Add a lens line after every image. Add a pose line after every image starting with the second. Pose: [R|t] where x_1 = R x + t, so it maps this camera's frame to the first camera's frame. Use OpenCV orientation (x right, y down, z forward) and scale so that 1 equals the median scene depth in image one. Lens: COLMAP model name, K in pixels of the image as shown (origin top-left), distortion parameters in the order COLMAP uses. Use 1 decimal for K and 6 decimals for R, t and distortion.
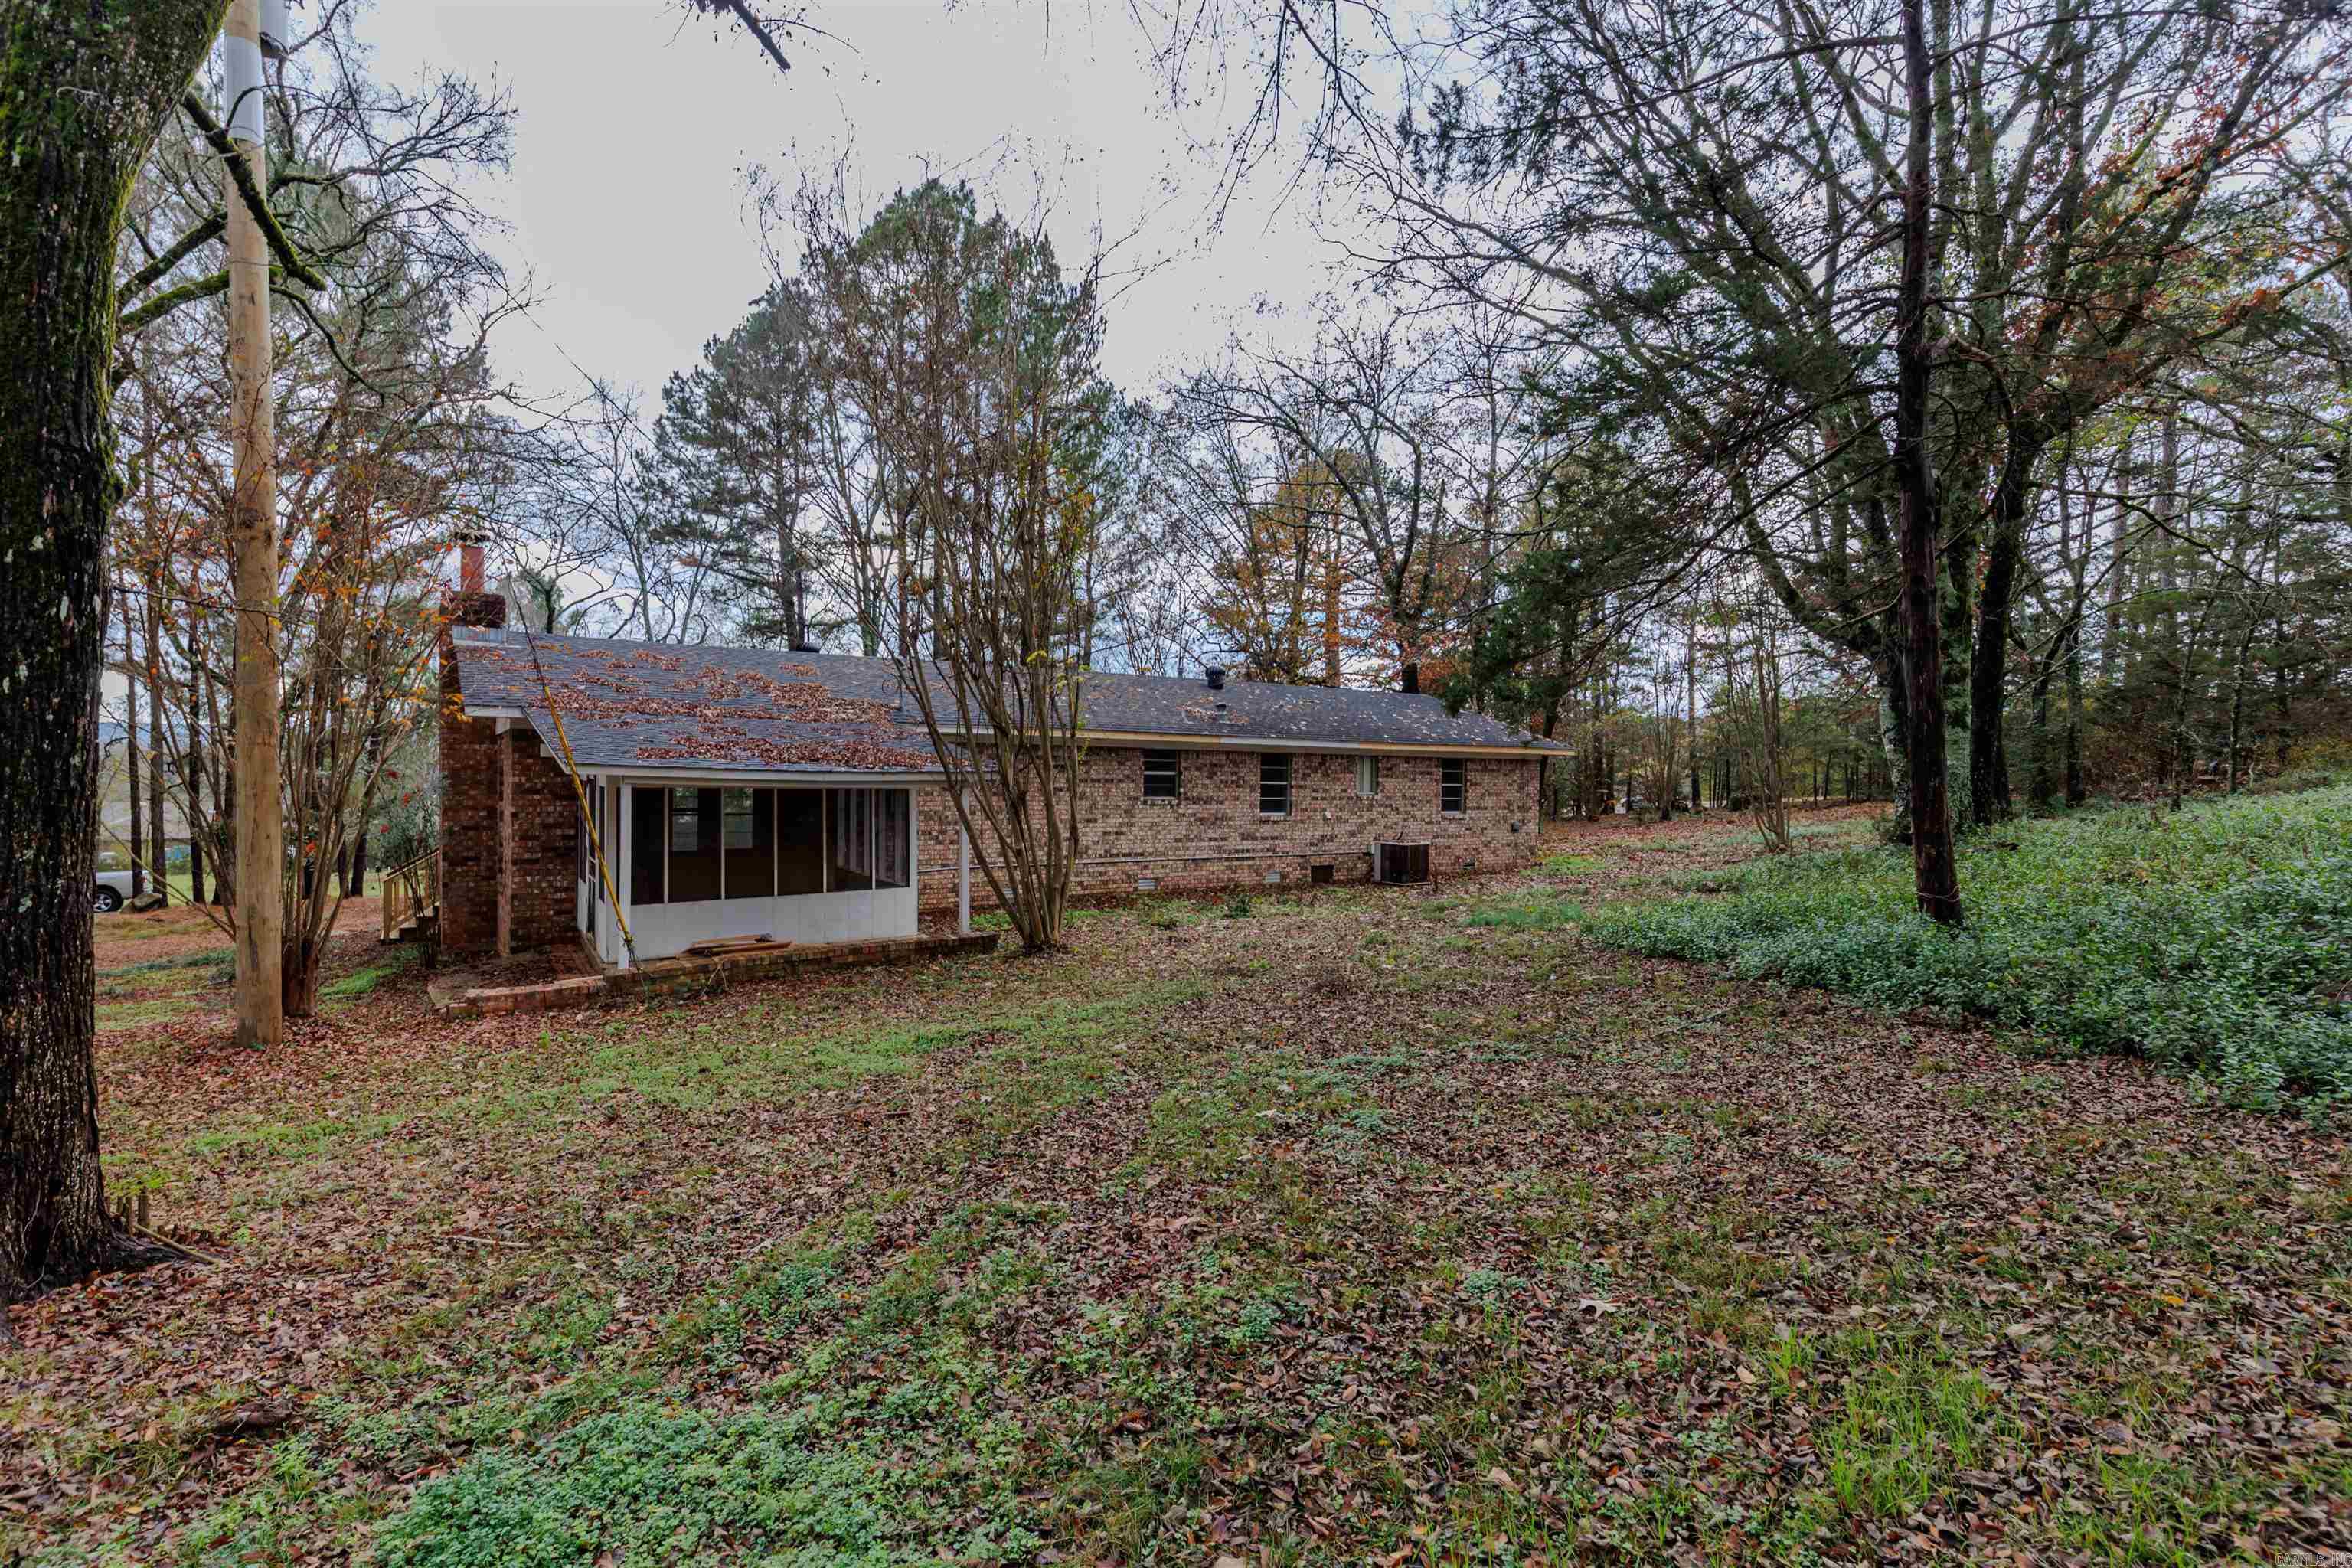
lens RADIAL K [[1064.9, 0, 1016.0], [0, 1064.9, 794.8], [0, 0, 1]] dist [0.002837, -0.000587]
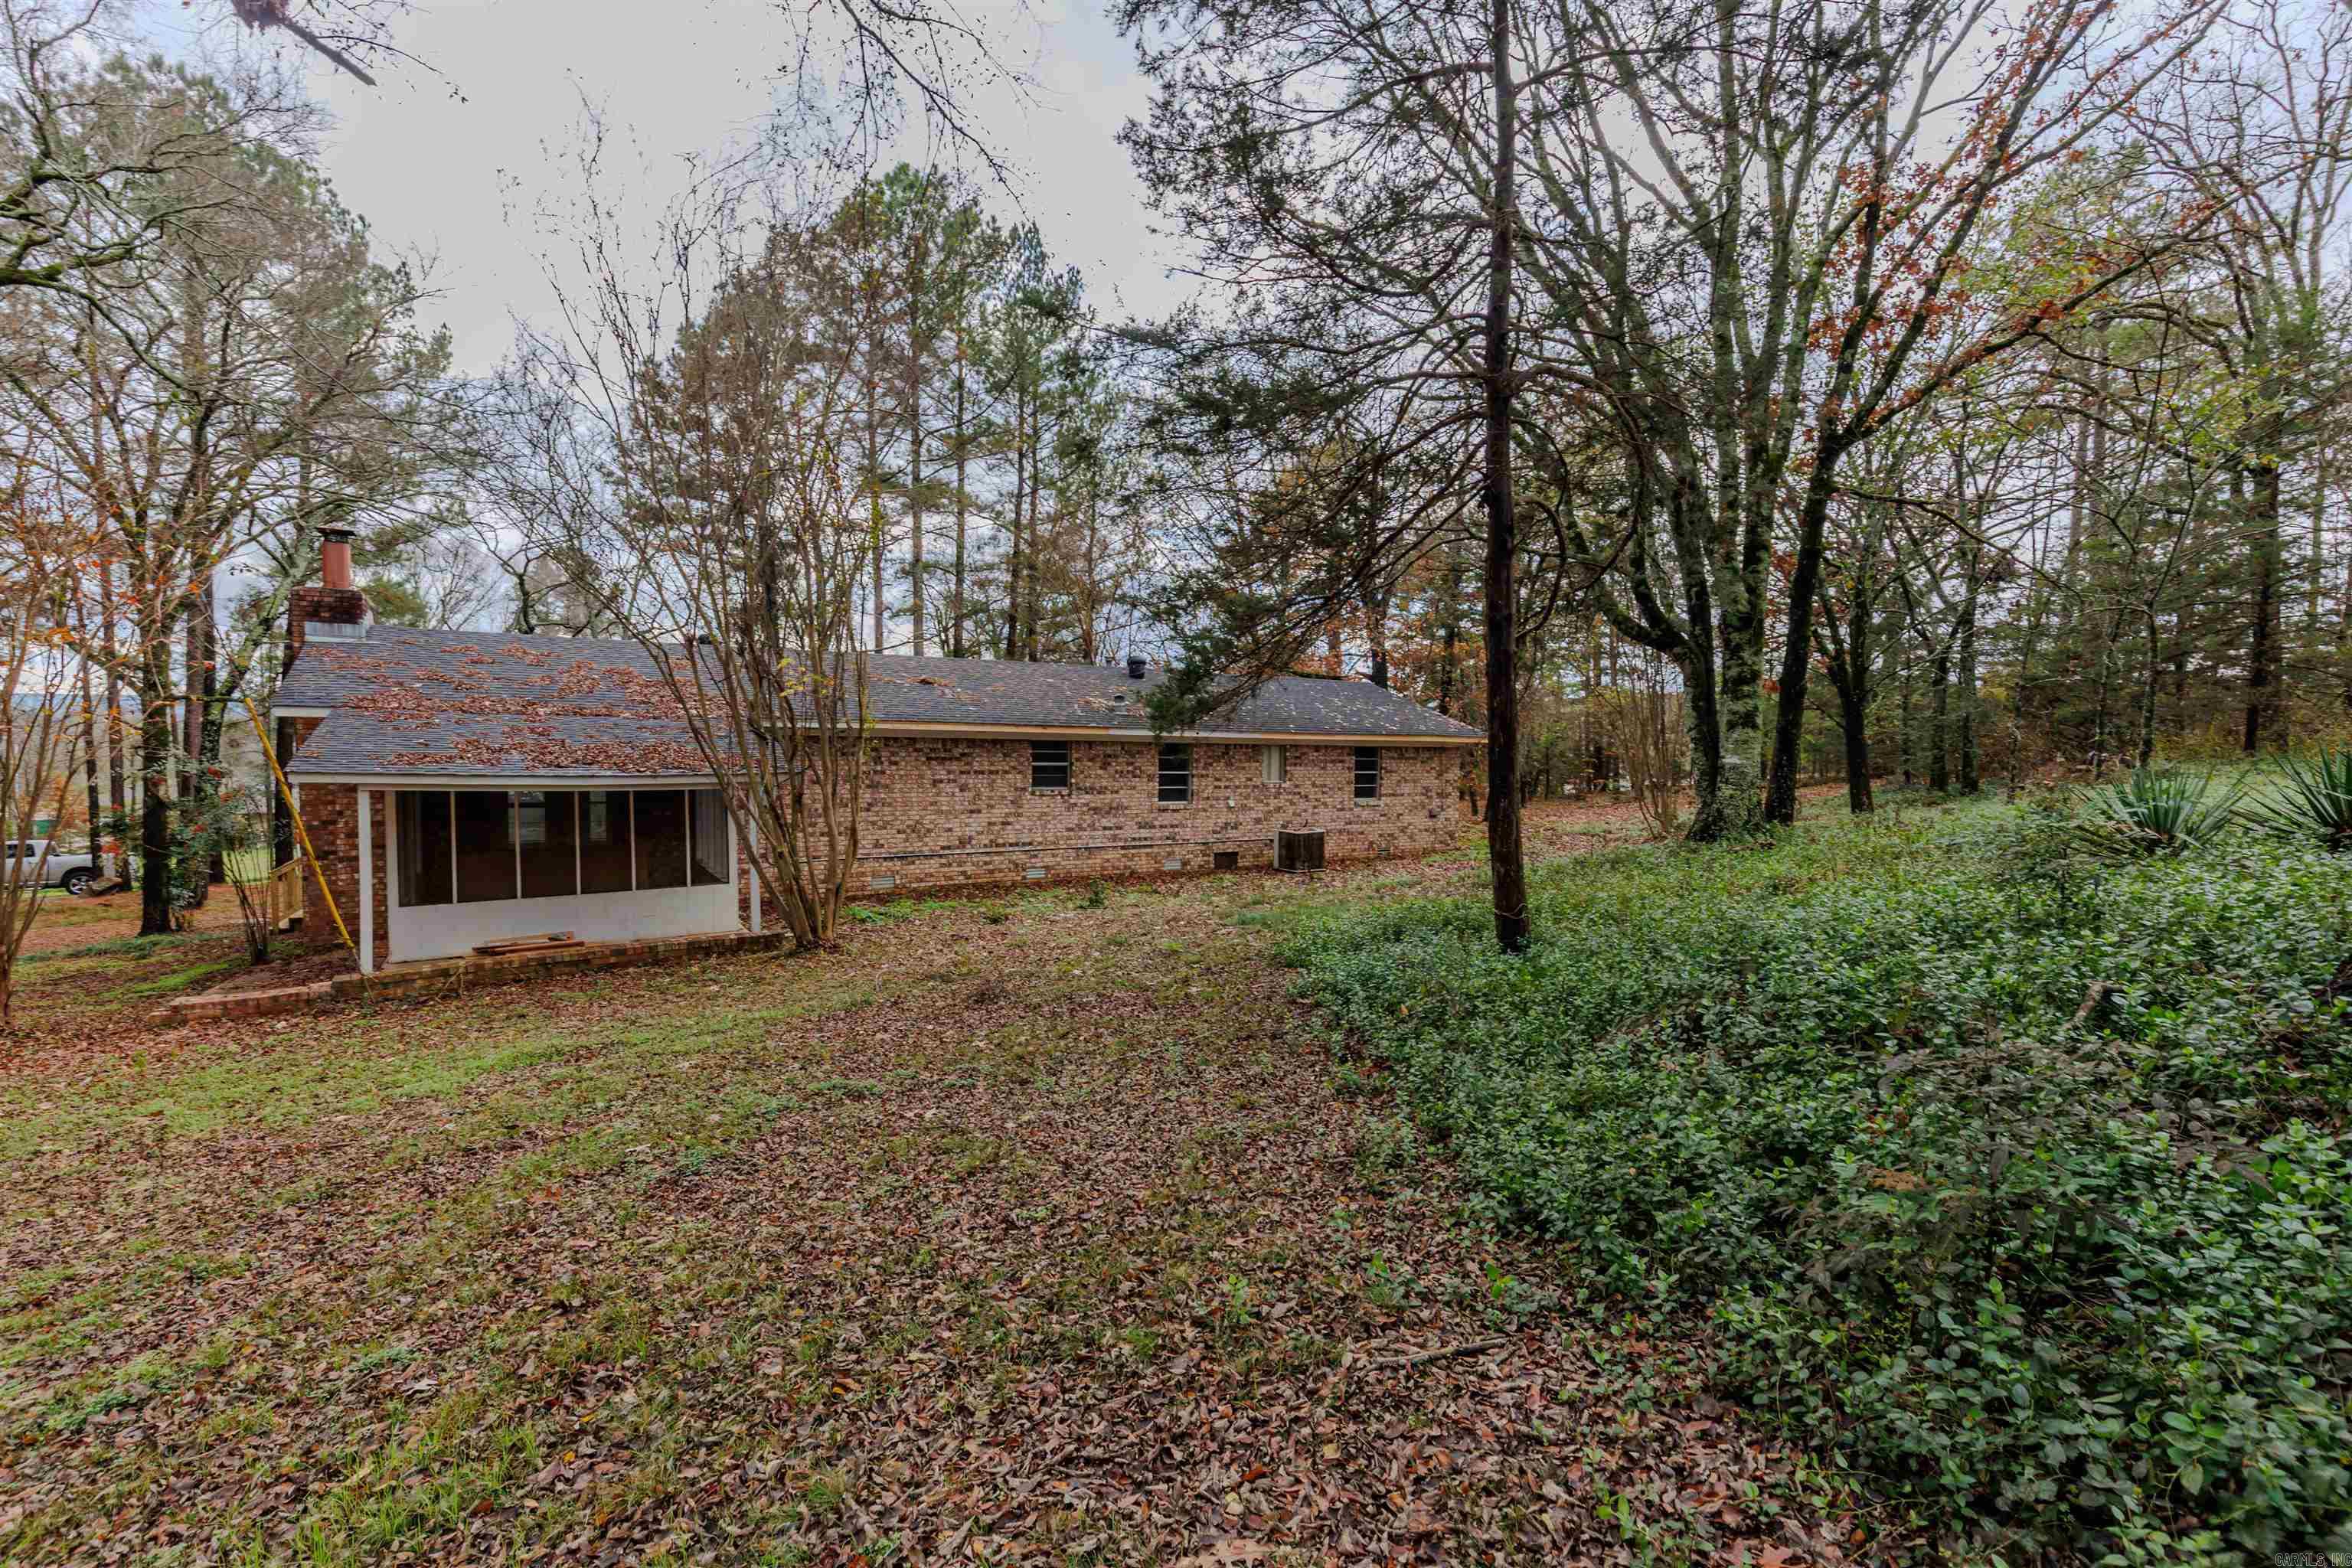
lens RADIAL K [[1064.9, 0, 1182.7], [0, 1064.9, 778.2], [0, 0, 1]] dist [0.002837, -0.000587]
pose [[0.999648, -0.005109, 0.026034, 0.234728], [0.004868, 0.999945, 0.009312, -0.015836], [-0.026080, -0.009182, 0.999618, -0.013850]]
